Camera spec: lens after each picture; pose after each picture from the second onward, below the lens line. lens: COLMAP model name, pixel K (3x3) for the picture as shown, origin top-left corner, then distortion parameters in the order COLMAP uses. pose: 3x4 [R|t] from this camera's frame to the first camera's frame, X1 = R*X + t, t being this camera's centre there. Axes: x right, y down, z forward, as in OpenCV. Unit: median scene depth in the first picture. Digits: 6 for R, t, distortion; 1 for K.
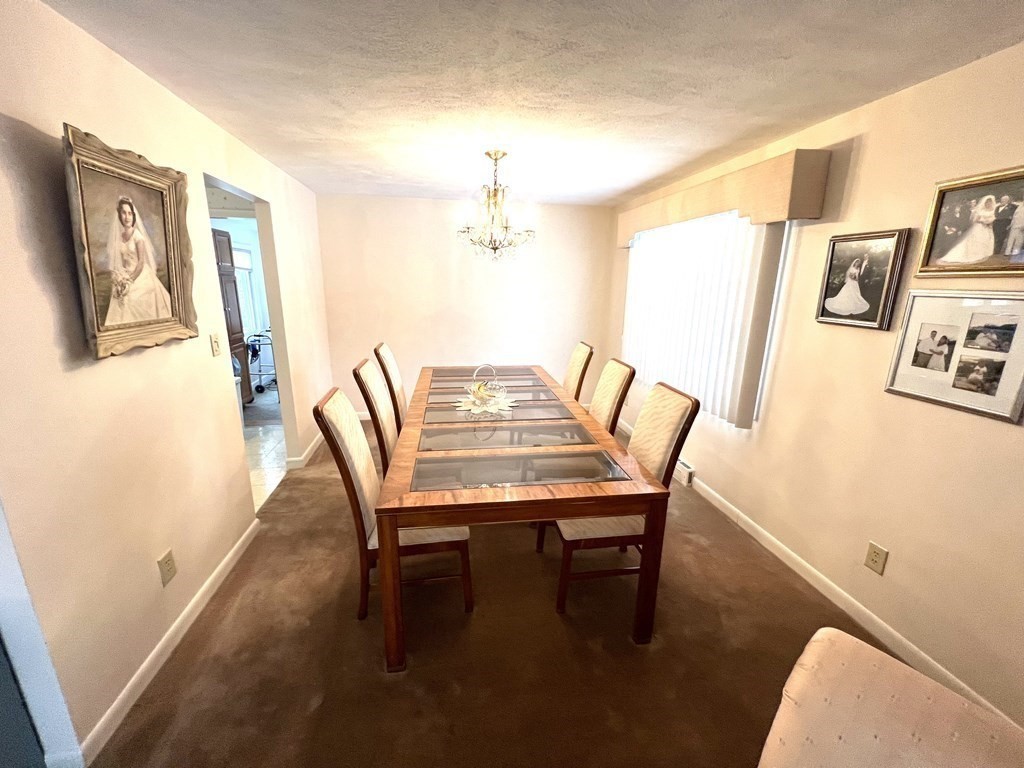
lens RADIAL K [[413.5, 0, 508.8], [0, 413.5, 383.7], [0, 0, 1]] dist [-0.002206, 0.000487]
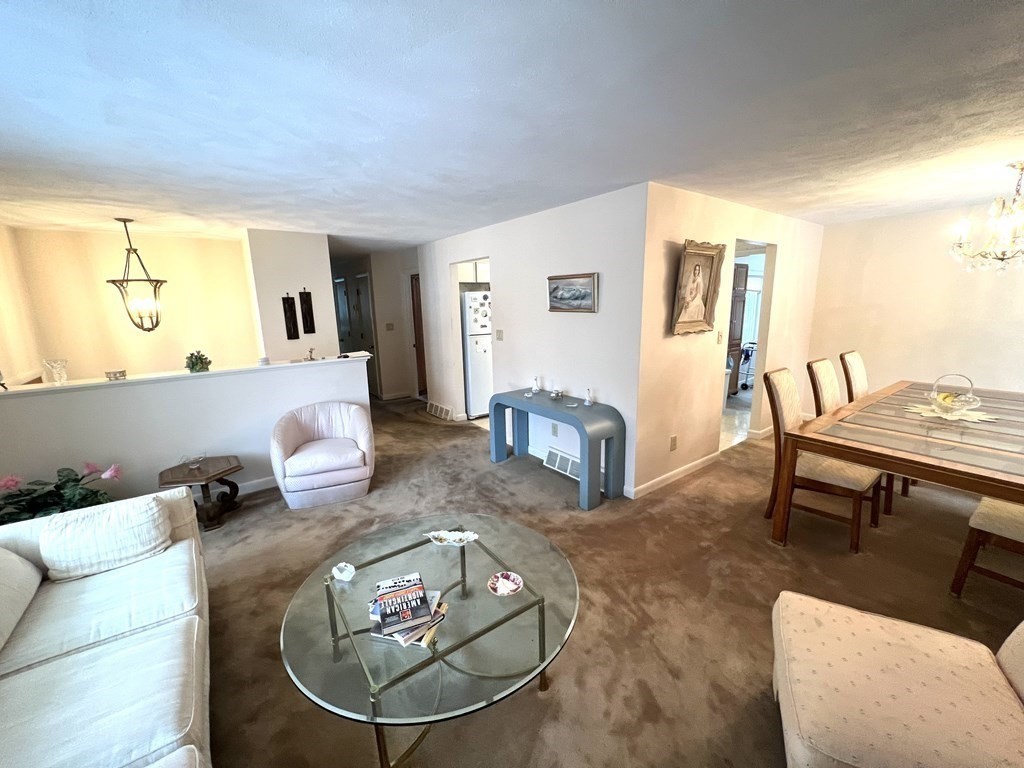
lens RADIAL K [[413.5, 0, 511.2], [0, 413.5, 385.6], [0, 0, 1]] dist [-0.002206, 0.000487]
pose [[0.464775, 0.154481, -0.871849, 0.484686], [-0.188443, 0.979362, 0.073073, 0.164242], [0.865144, 0.130331, 0.484294, -0.652966]]
